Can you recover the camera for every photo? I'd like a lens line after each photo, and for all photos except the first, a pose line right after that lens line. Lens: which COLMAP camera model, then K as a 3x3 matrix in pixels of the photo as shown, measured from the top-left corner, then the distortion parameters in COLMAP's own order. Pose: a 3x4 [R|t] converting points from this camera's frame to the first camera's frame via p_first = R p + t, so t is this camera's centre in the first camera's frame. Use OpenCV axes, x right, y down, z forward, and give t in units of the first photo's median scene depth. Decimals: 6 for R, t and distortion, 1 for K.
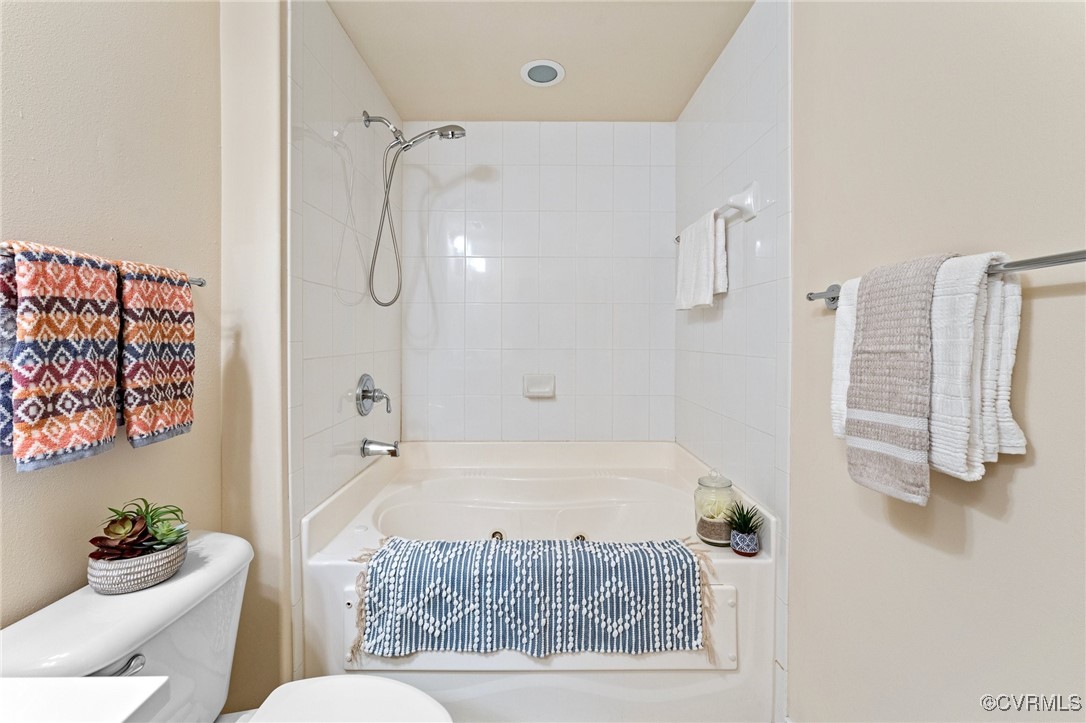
lens RADIAL K [[441.4, 0, 536.3], [0, 441.4, 338.6], [0, 0, 1]] dist [0.000918, 0.000353]
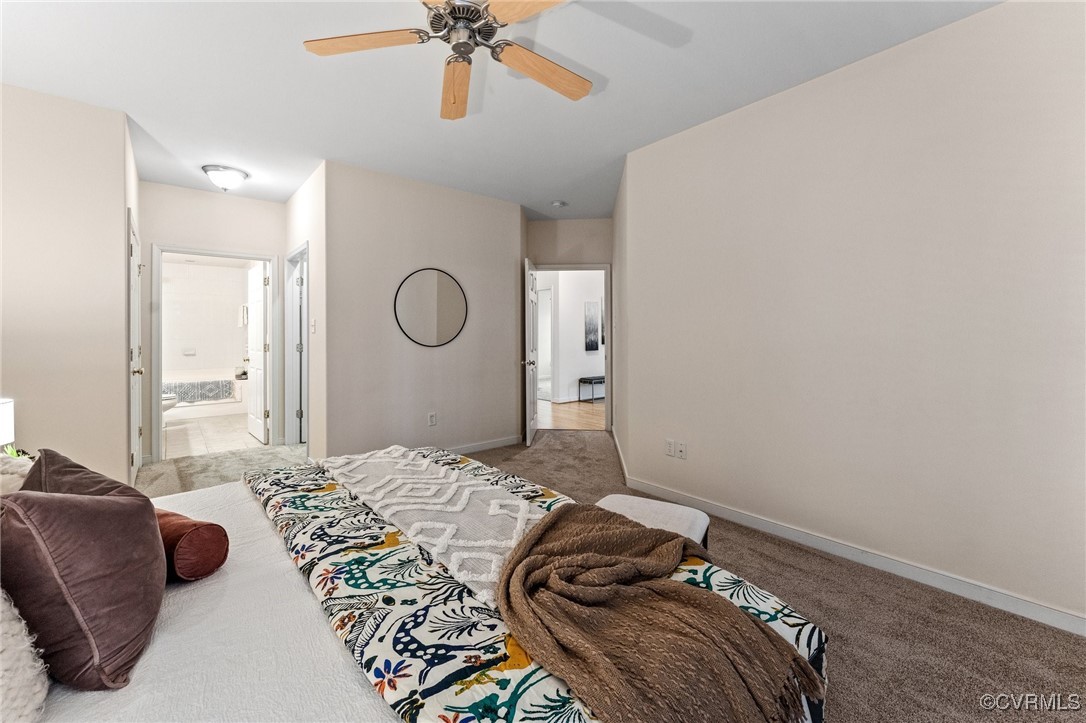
lens RADIAL K [[441.4, 0, 536.1], [0, 441.4, 334.5], [0, 0, 1]] dist [0.000918, 0.000353]
pose [[0.768186, -0.007128, 0.640187, -0.181925], [0.006333, 0.999974, 0.003535, -0.008043], [-0.640195, 0.001339, 0.768211, -5.064295]]
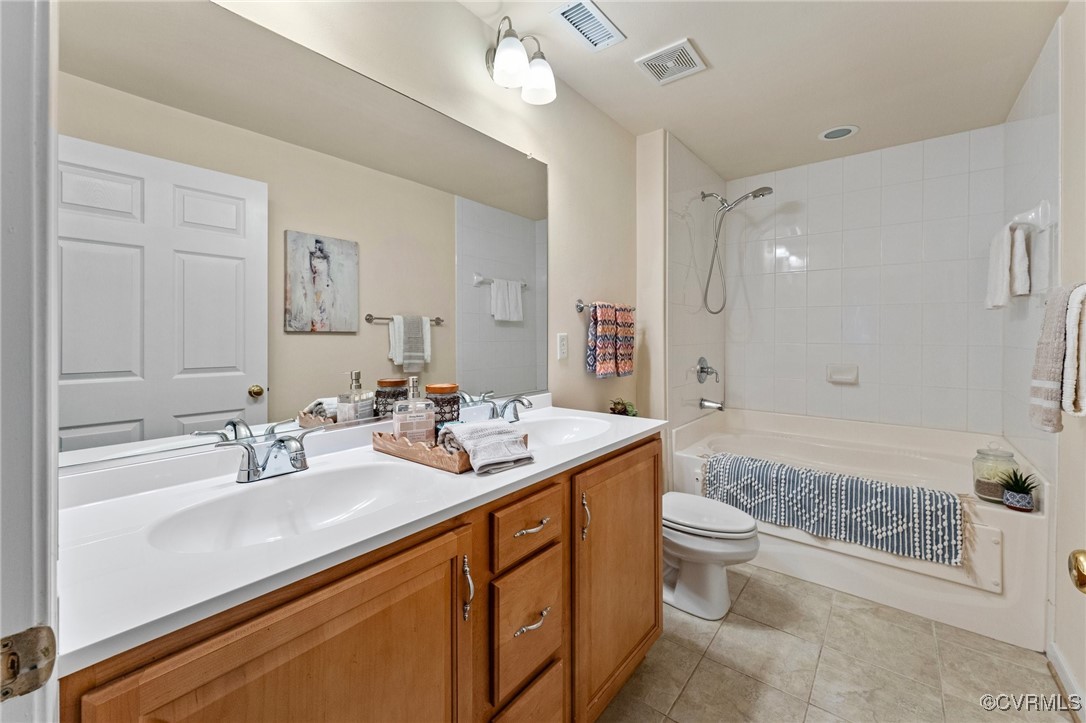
lens RADIAL K [[441.4, 0, 541.1], [0, 441.4, 334.0], [0, 0, 1]] dist [0.000918, 0.000353]
pose [[0.777118, 0.000062, -0.629355, 0.226873], [-0.002869, 0.999990, -0.003444, 0.005872], [0.629348, 0.004482, 0.777111, -0.839958]]
